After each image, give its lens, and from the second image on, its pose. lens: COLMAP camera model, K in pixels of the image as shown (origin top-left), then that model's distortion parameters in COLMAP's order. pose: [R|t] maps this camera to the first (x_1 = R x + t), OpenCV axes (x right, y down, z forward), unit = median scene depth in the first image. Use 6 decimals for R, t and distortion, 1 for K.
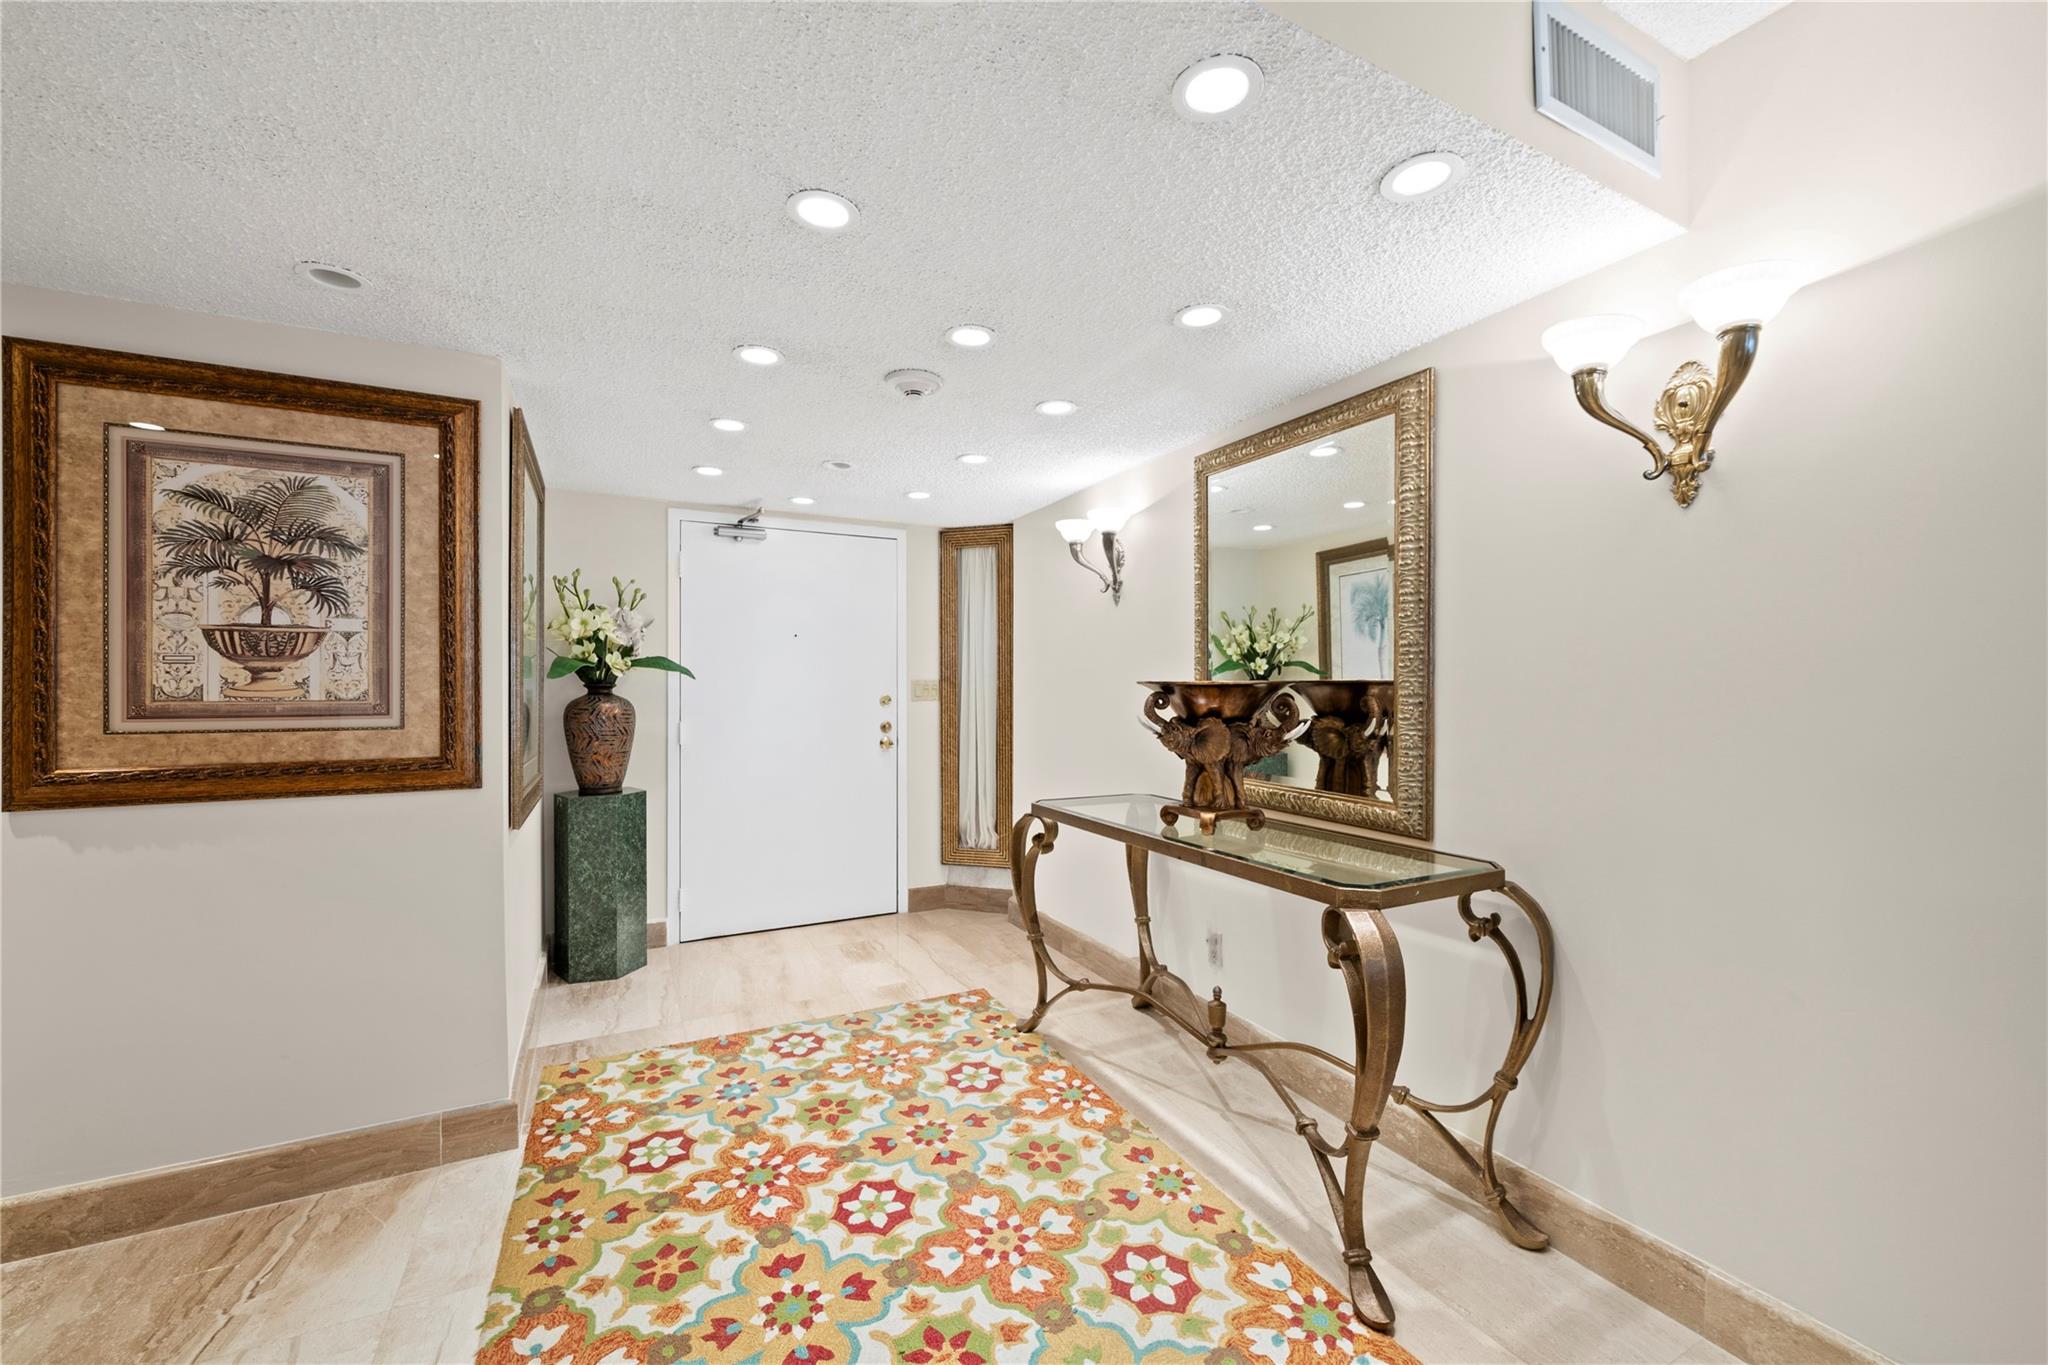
lens RADIAL K [[812.3, 0, 1037.0], [0, 812.3, 680.5], [0, 0, 1]] dist [-0.002660, -0.001847]
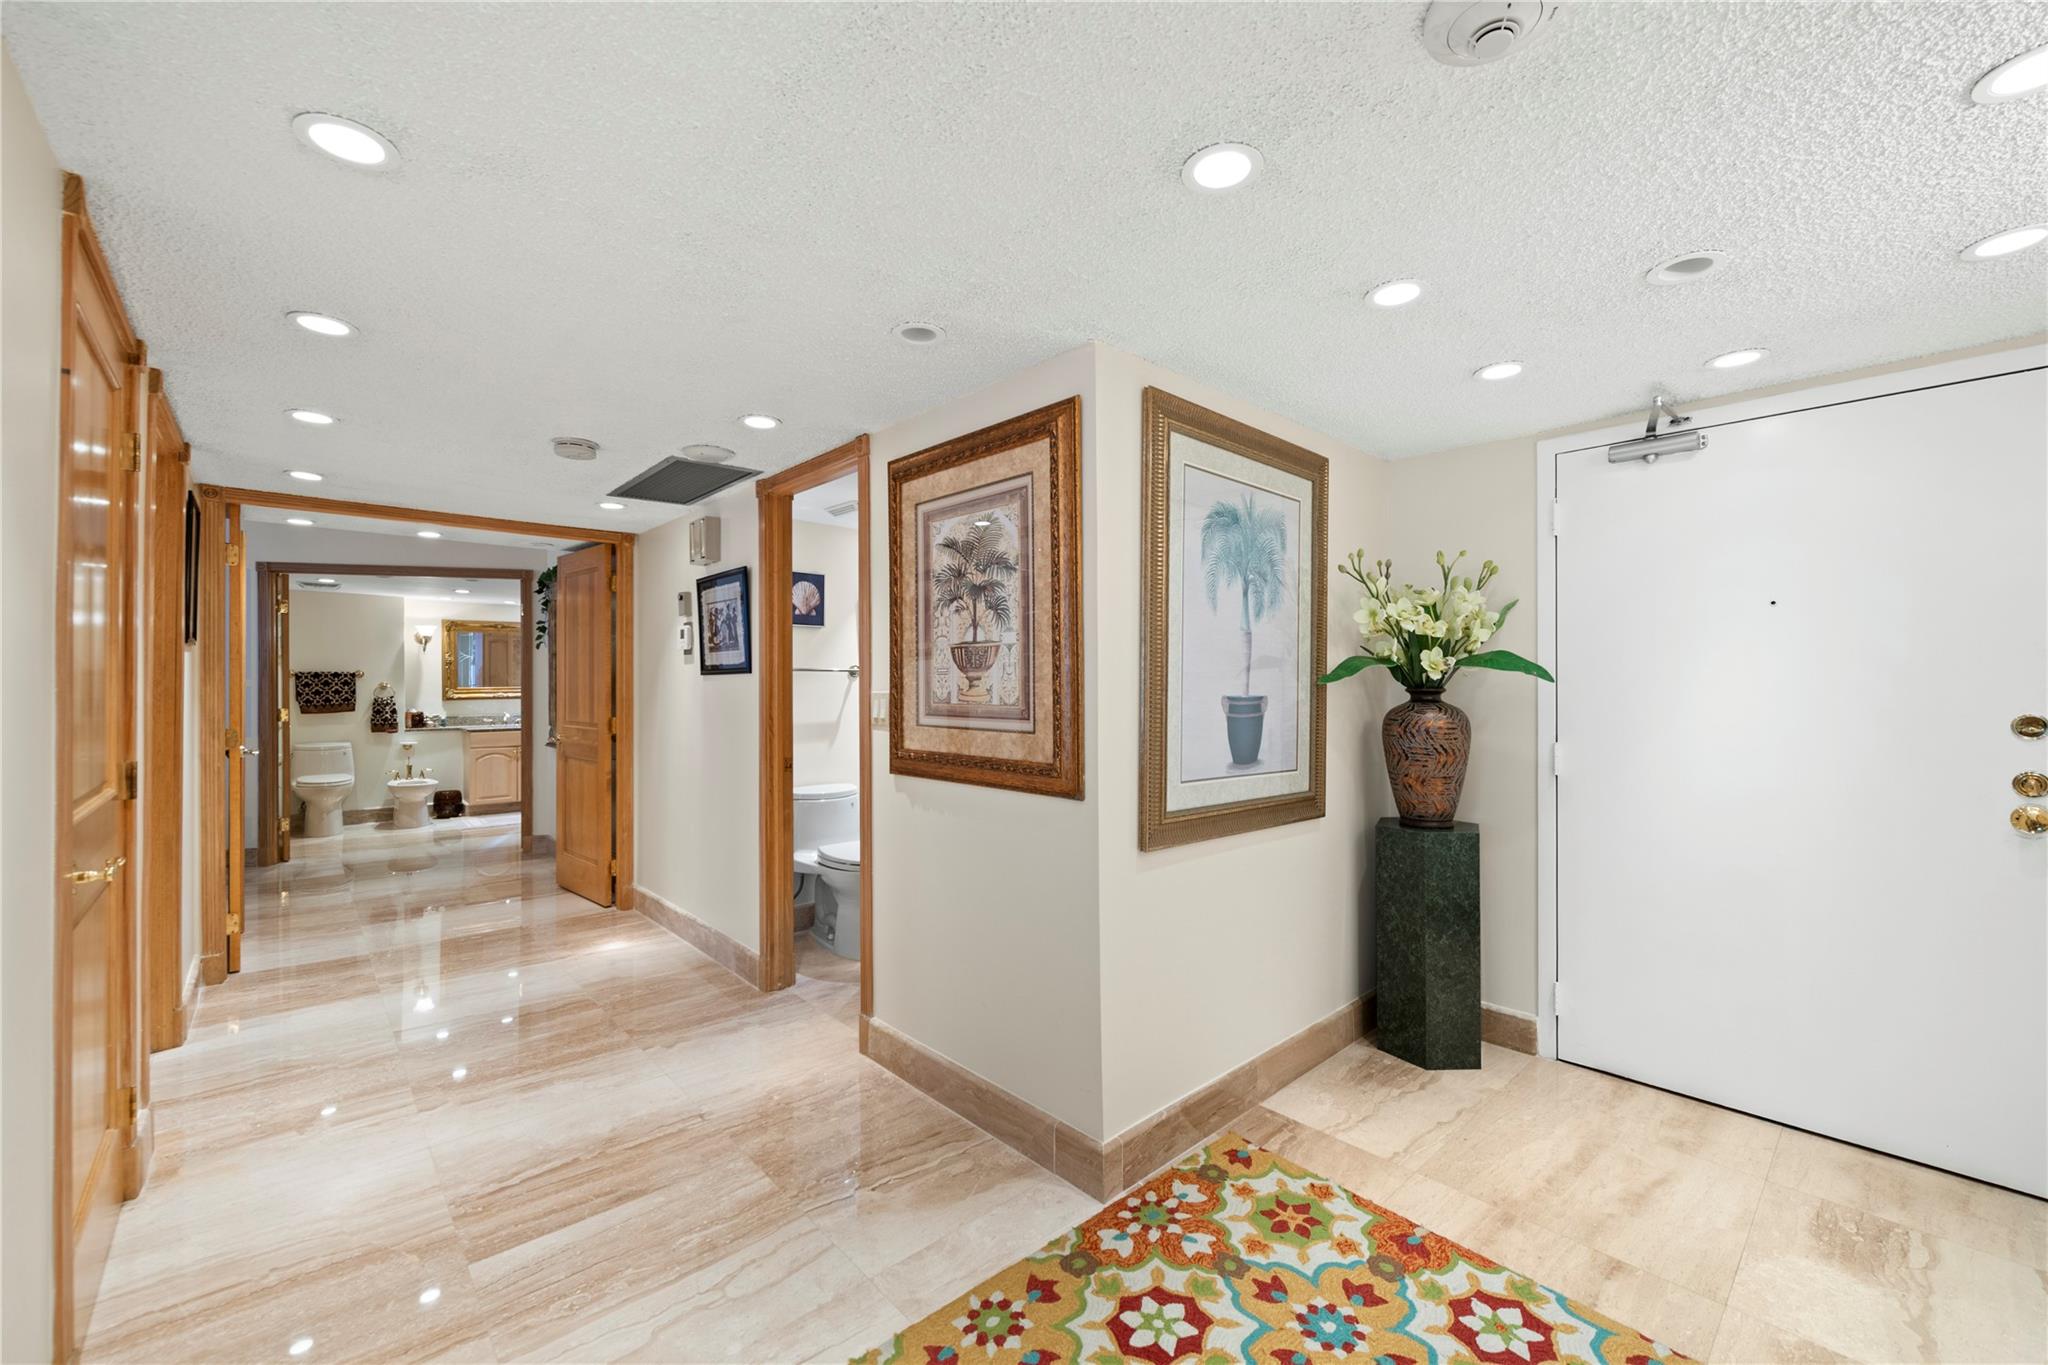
lens RADIAL K [[812.3, 0, 1031.5], [0, 812.3, 680.9], [0, 0, 1]] dist [-0.002660, -0.001847]
pose [[0.253439, -0.000909, -0.967351, 0.213659], [0.005486, 0.999985, 0.000497, -0.009140], [0.967336, -0.005433, 0.253441, 0.681208]]
